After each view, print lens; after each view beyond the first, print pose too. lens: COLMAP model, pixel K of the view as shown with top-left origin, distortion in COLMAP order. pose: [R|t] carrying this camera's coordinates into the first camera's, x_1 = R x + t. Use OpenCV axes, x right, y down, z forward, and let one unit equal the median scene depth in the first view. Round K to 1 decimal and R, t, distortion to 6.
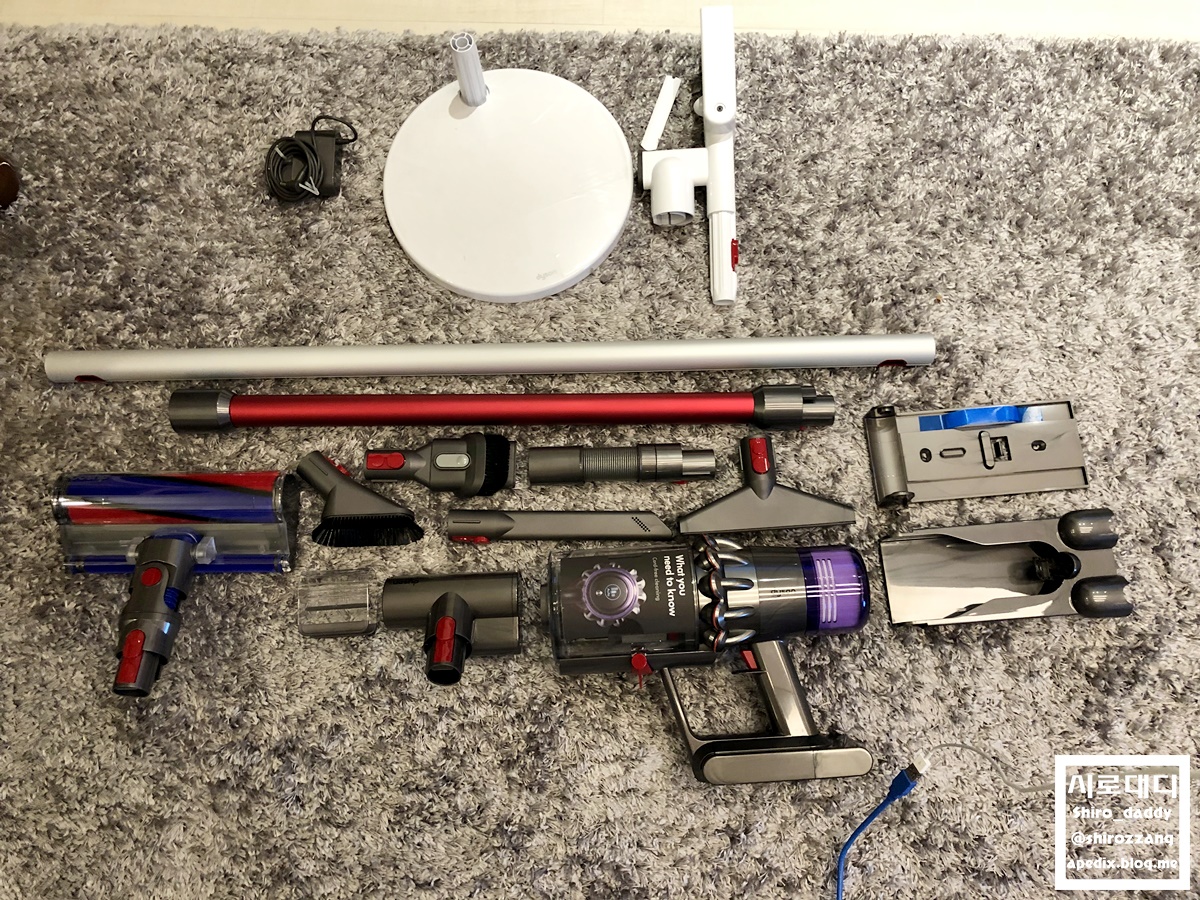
lens RADIAL K [[969.7, 0, 598.5], [0, 969.7, 463.0], [0, 0, 1]] dist [0.020078, -0.004429]
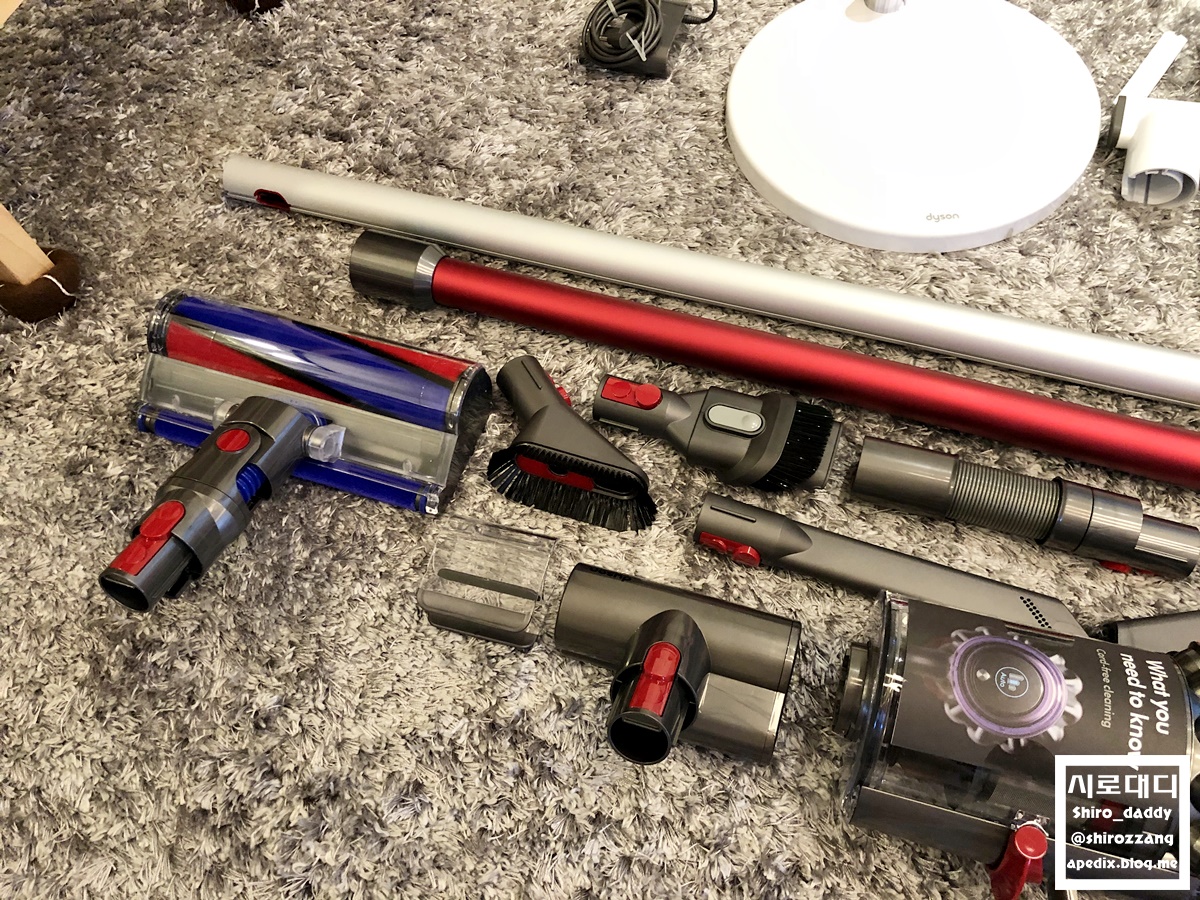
lens RADIAL K [[969.7, 0, 598.0], [0, 969.7, 451.2], [0, 0, 1]] dist [0.020078, -0.004429]
pose [[0.942924, 0.267587, -0.198220, -0.106744], [-0.308331, 0.926404, -0.216118, 0.176431], [0.125802, 0.264900, 0.956034, 0.410184]]
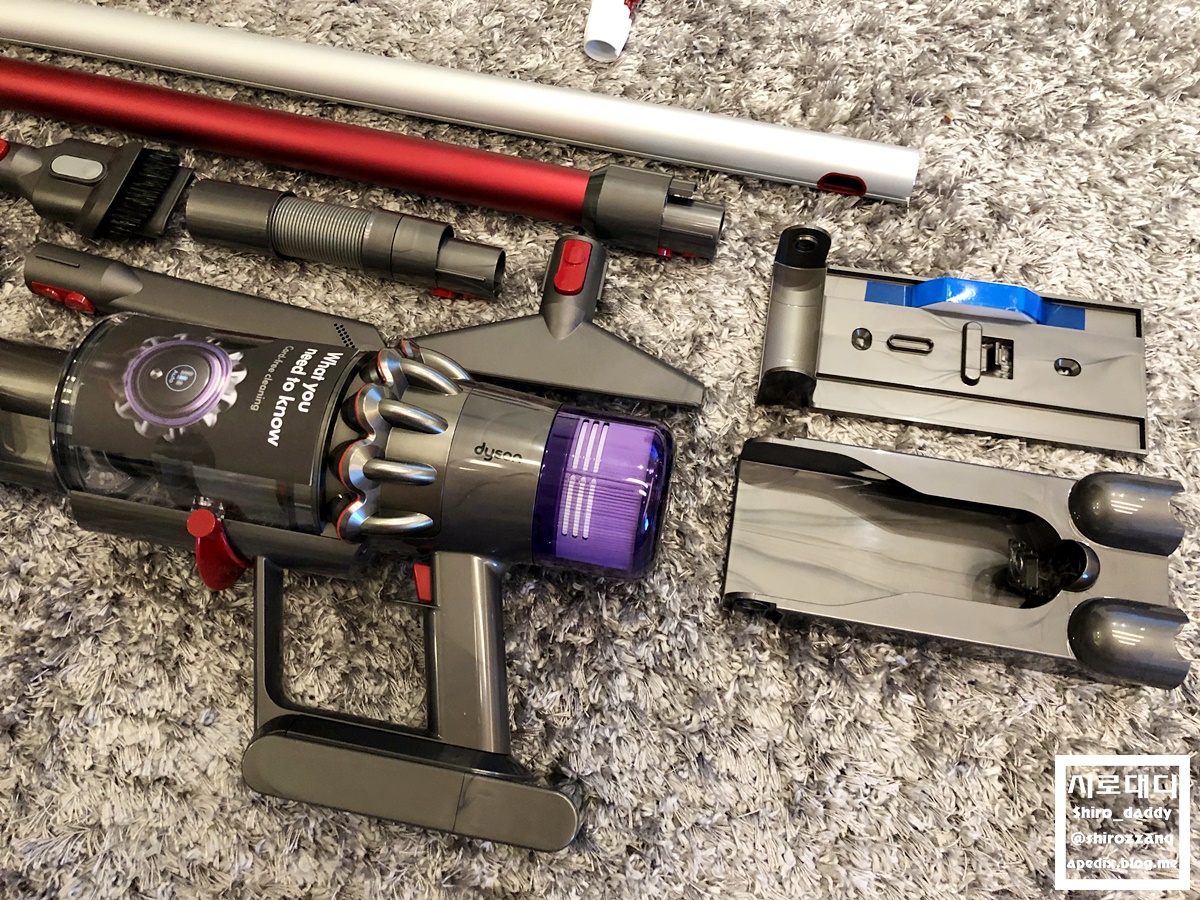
lens RADIAL K [[969.7, 0, 597.5], [0, 969.7, 453.1], [0, 0, 1]] dist [0.020078, -0.004429]
pose [[0.968424, 0.229856, -0.096549, 0.262162], [-0.239484, 0.965317, -0.103971, 0.154869], [0.069302, 0.123810, 0.989883, 0.445105]]
